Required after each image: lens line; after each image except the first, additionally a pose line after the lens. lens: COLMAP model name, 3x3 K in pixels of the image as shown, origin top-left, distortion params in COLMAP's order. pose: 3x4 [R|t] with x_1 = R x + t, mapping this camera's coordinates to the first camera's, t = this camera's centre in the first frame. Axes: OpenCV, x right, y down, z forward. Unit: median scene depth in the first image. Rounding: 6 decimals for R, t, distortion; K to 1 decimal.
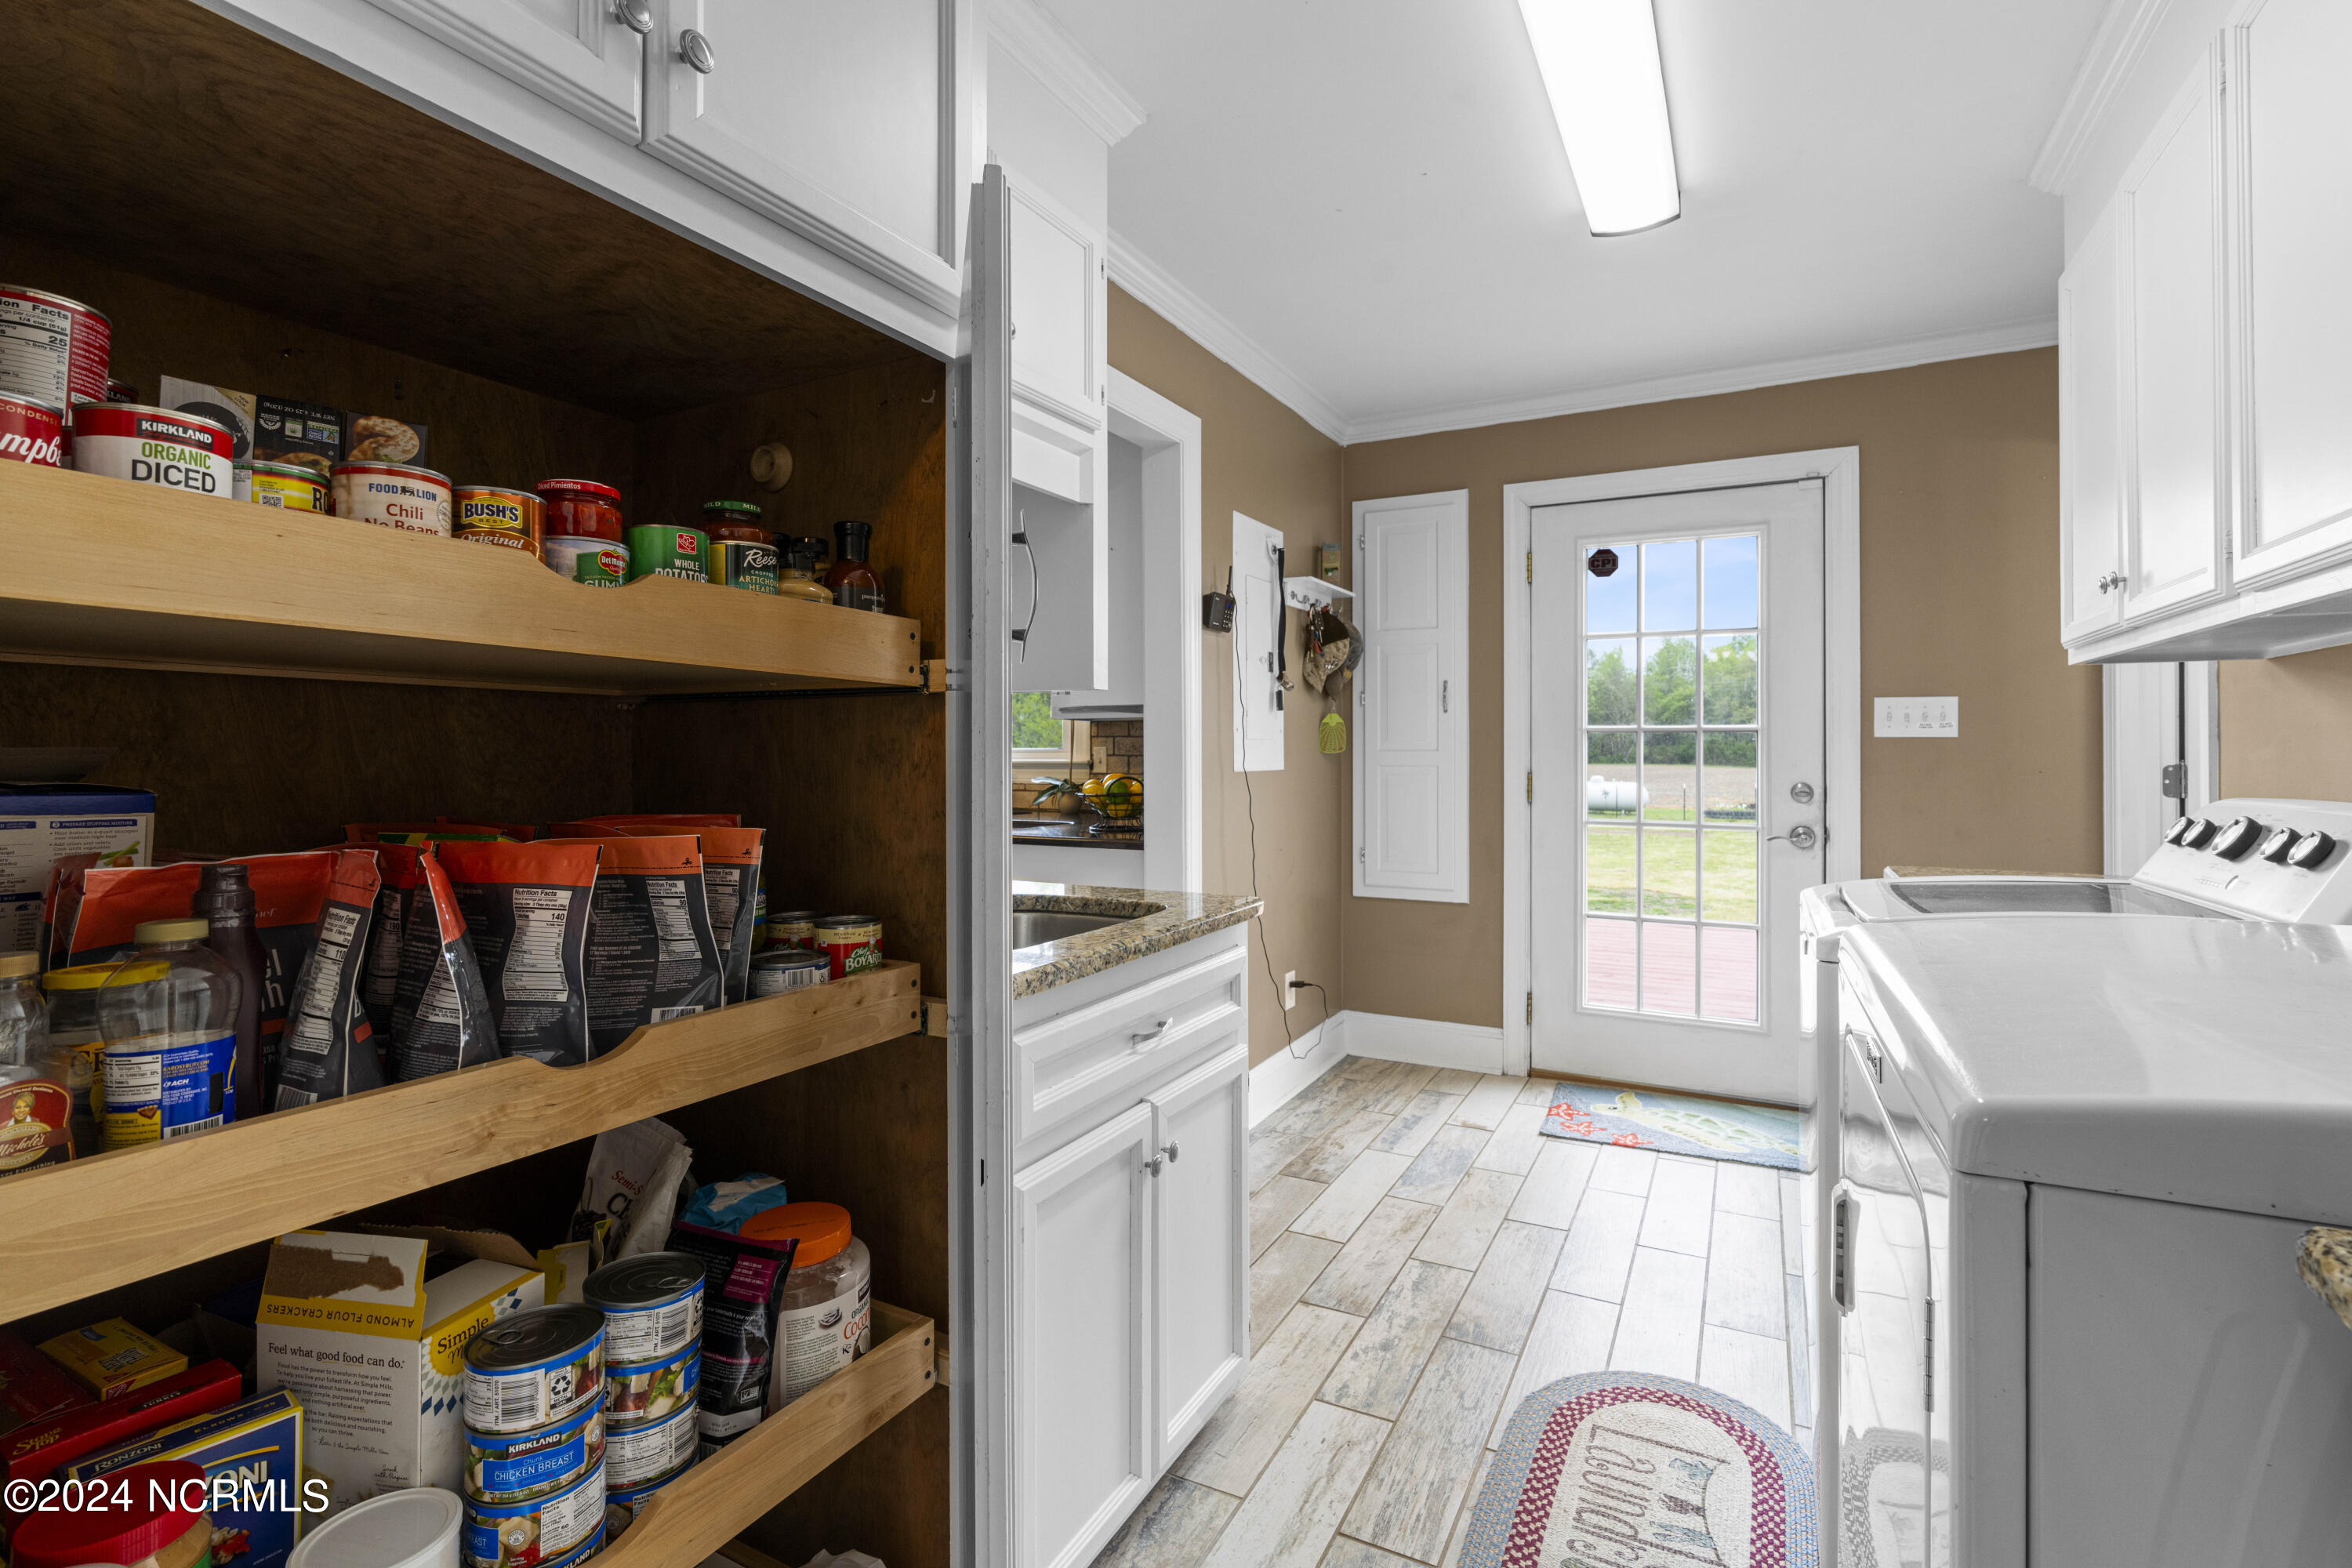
lens RADIAL K [[1095.8, 0, 1175.0], [0, 1095.8, 765.6], [0, 0, 1]] dist [-0.004322, -0.000324]
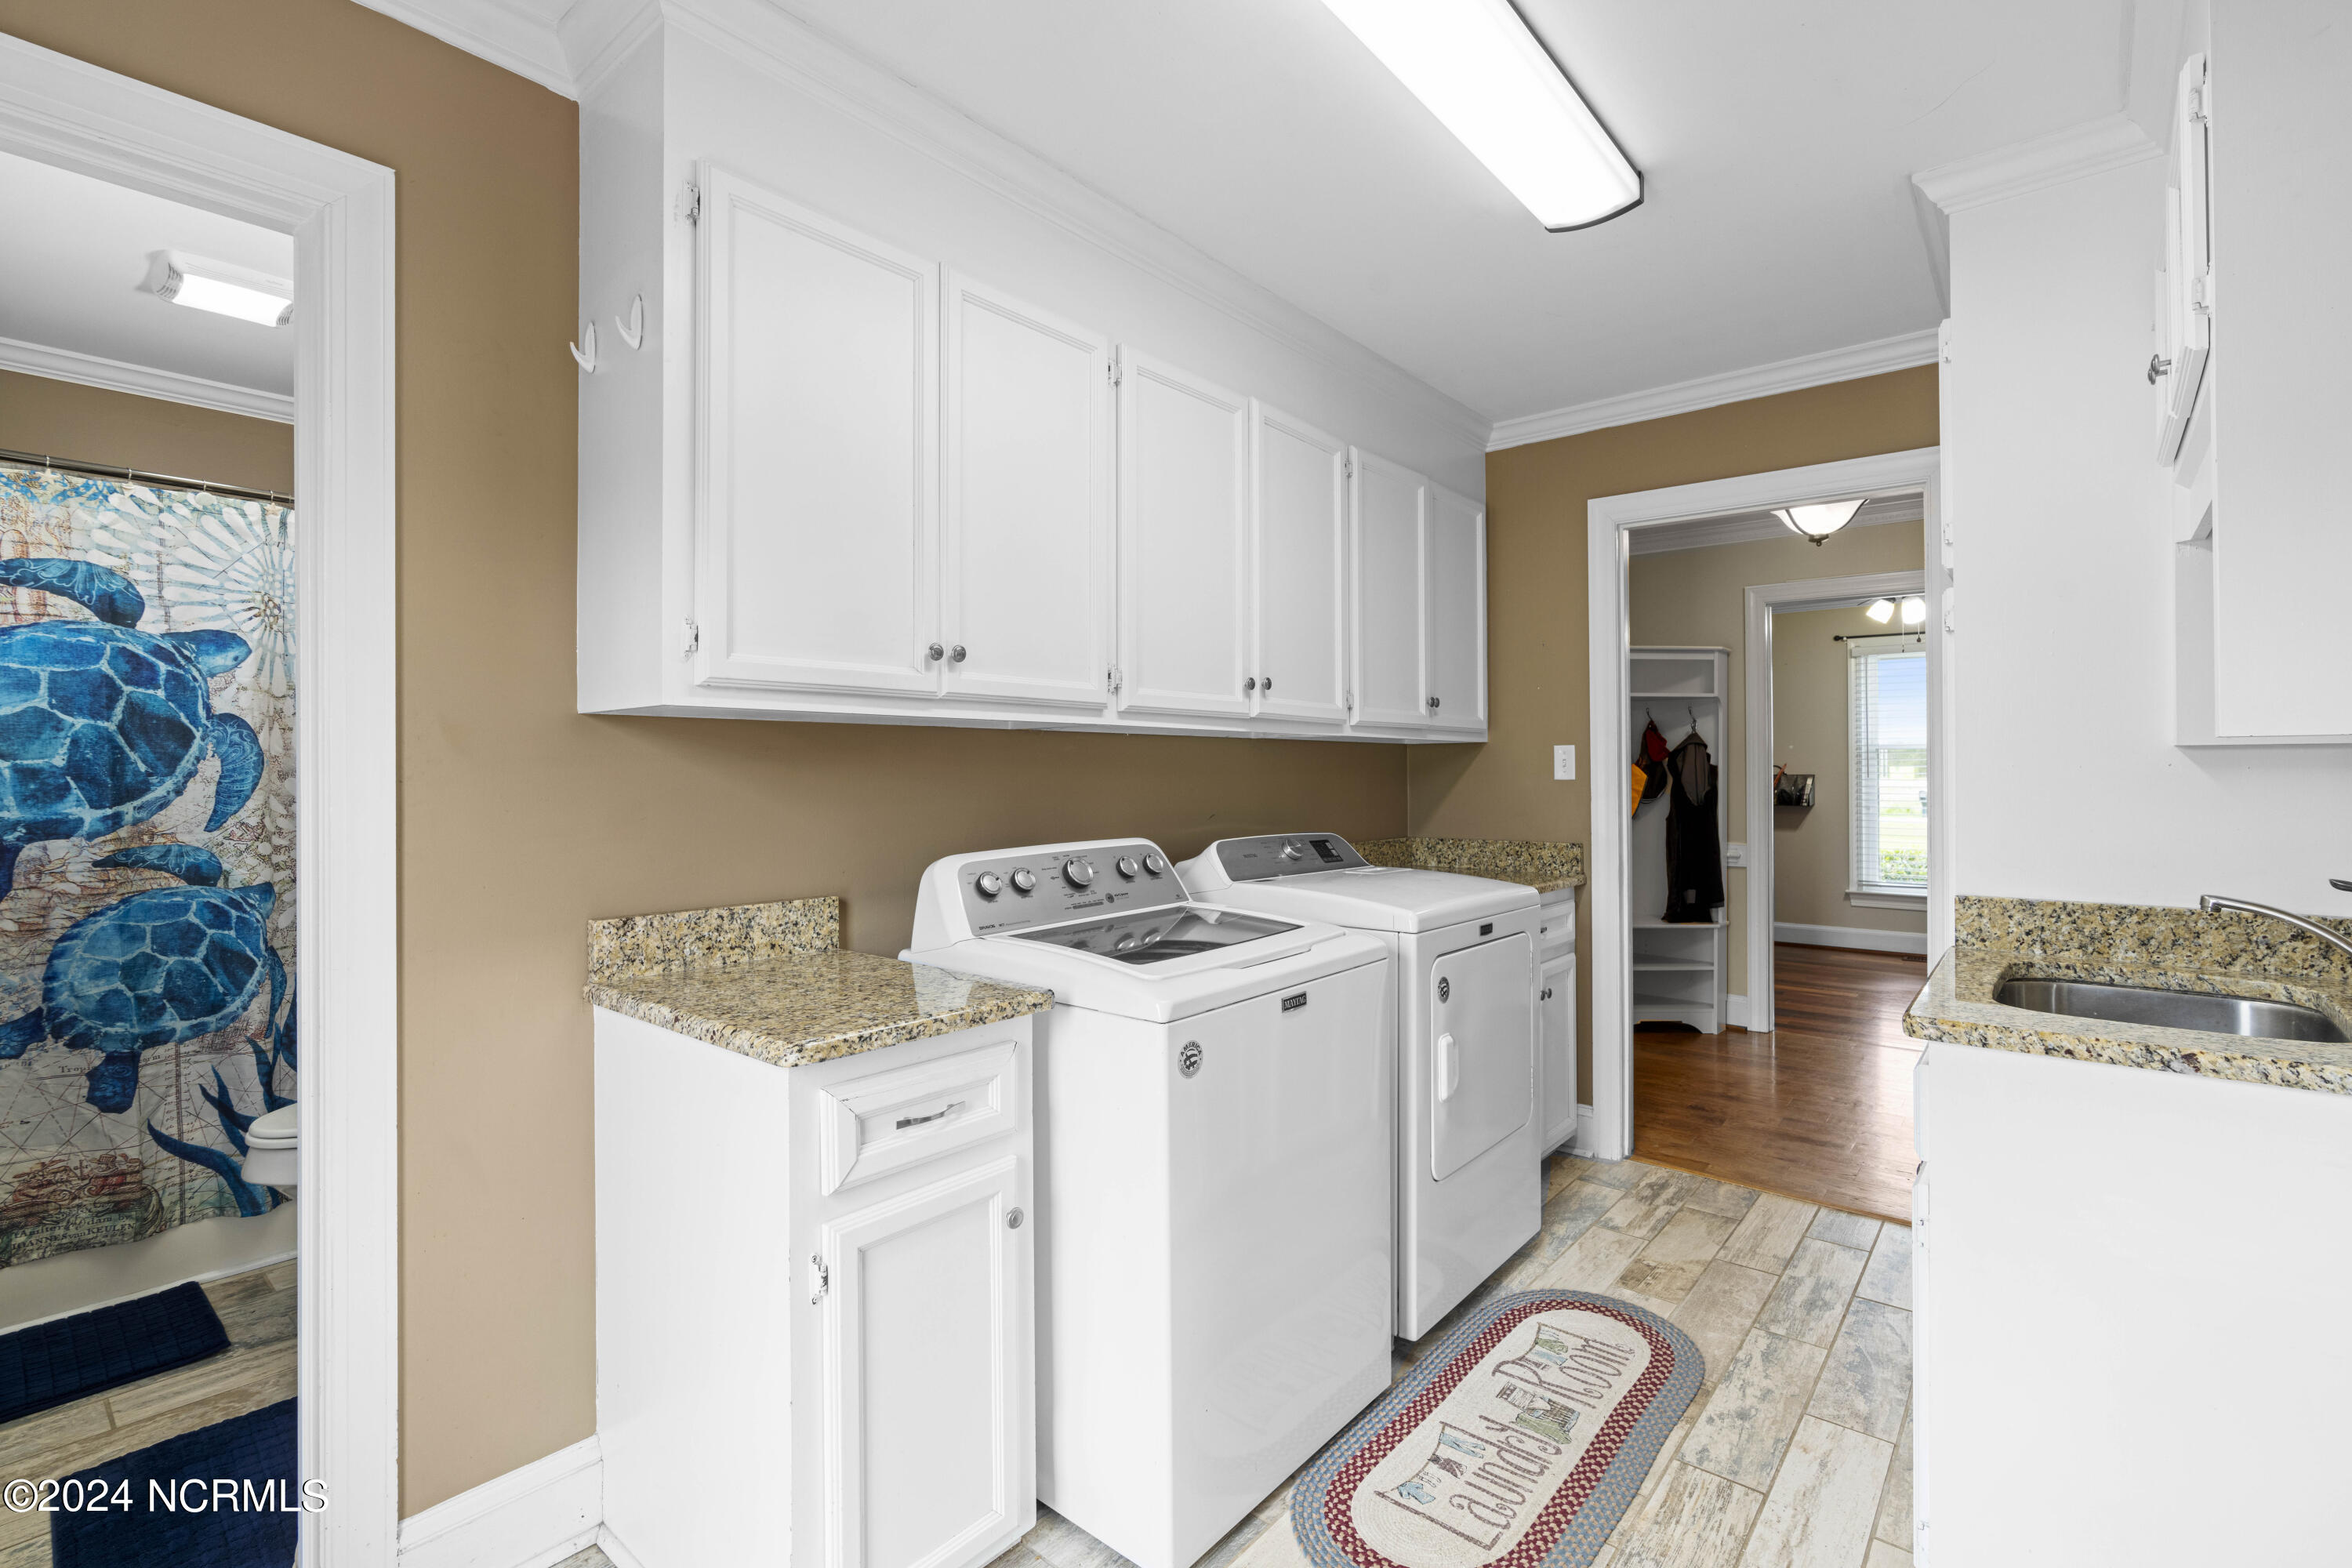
lens RADIAL K [[1095.8, 0, 1172.1], [0, 1095.8, 776.4], [0, 0, 1]] dist [-0.004322, -0.000324]
pose [[-0.978802, 0.005933, 0.204723, 0.494765], [0.007361, 0.999954, 0.006213, -0.062599], [-0.204677, 0.007588, -0.978800, 2.135992]]
